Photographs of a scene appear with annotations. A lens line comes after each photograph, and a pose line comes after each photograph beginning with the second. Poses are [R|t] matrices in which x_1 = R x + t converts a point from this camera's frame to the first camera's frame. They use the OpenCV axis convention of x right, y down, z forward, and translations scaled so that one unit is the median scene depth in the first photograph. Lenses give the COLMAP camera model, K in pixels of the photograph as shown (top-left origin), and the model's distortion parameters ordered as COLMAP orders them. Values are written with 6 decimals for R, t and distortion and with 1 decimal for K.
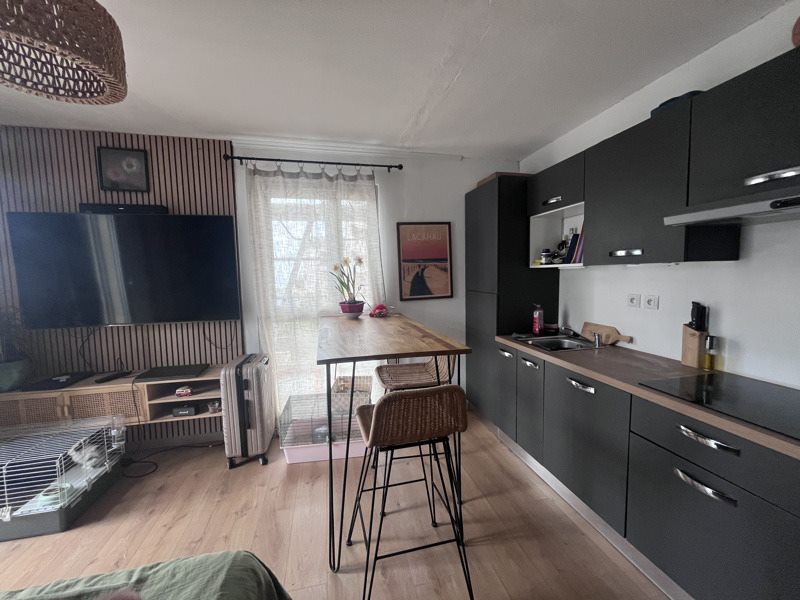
lens RADIAL K [[328.2, 0, 399.0], [0, 328.2, 299.2], [0, 0, 1]] dist [0.001709, 0.000646]
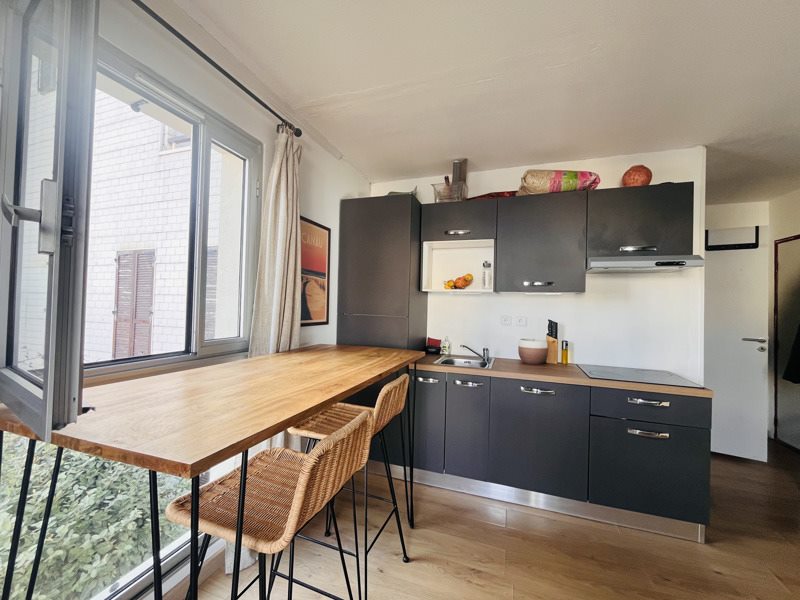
lens RADIAL K [[328.2, 0, 401.8], [0, 328.2, 298.1], [0, 0, 1]] dist [0.001709, 0.000646]
pose [[0.517484, 0.050001, 0.854231, -0.508750], [0.034650, 0.996248, -0.079305, 0.003781], [-0.854991, 0.070639, 0.513810, 0.540839]]
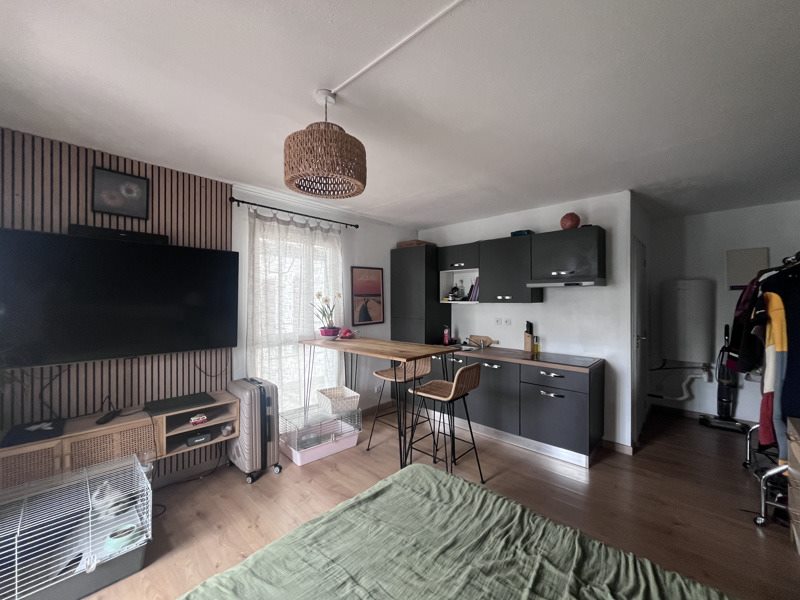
lens RADIAL K [[328.2, 0, 403.2], [0, 328.2, 297.2], [0, 0, 1]] dist [0.001709, 0.000646]
pose [[0.822542, 0.025170, 0.568148, -0.670110], [0.028235, 0.995981, -0.085001, 0.007958], [-0.568004, 0.085959, 0.818525, -0.211215]]
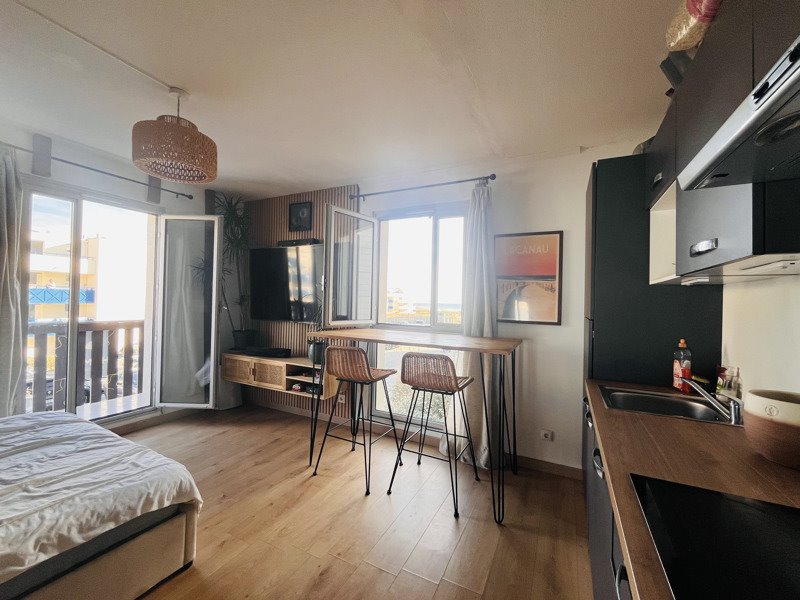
lens RADIAL K [[328.2, 0, 397.0], [0, 328.2, 293.9], [0, 0, 1]] dist [0.001709, 0.000646]
pose [[0.768367, 0.029335, -0.639337, 0.441042], [-0.086542, 0.994537, -0.058374, 0.002004], [0.634132, 0.100182, 0.766708, 0.170513]]
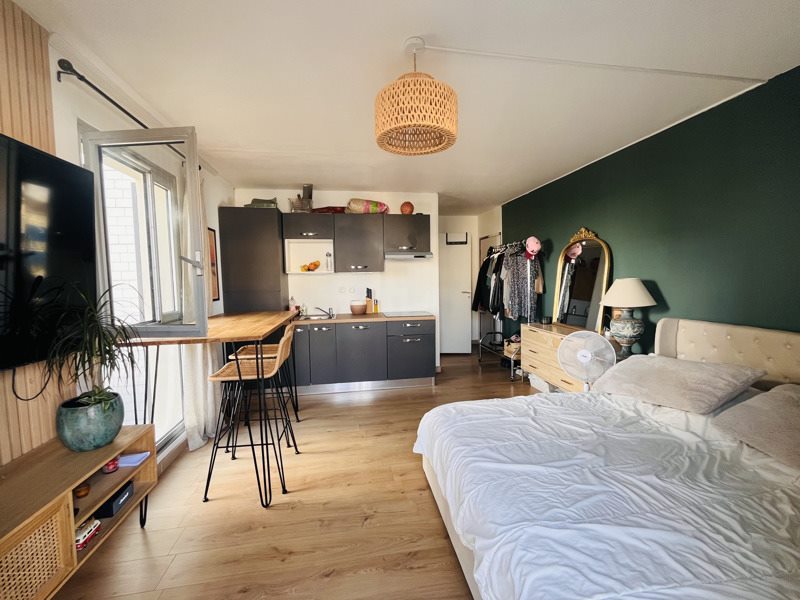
lens RADIAL K [[328.2, 0, 401.1], [0, 328.2, 300.1], [0, 0, 1]] dist [0.001709, 0.000646]
pose [[0.041945, -0.052674, 0.997730, -1.098560], [0.096696, 0.994136, 0.048419, 0.003721], [-0.994430, 0.094446, 0.046792, 0.427412]]
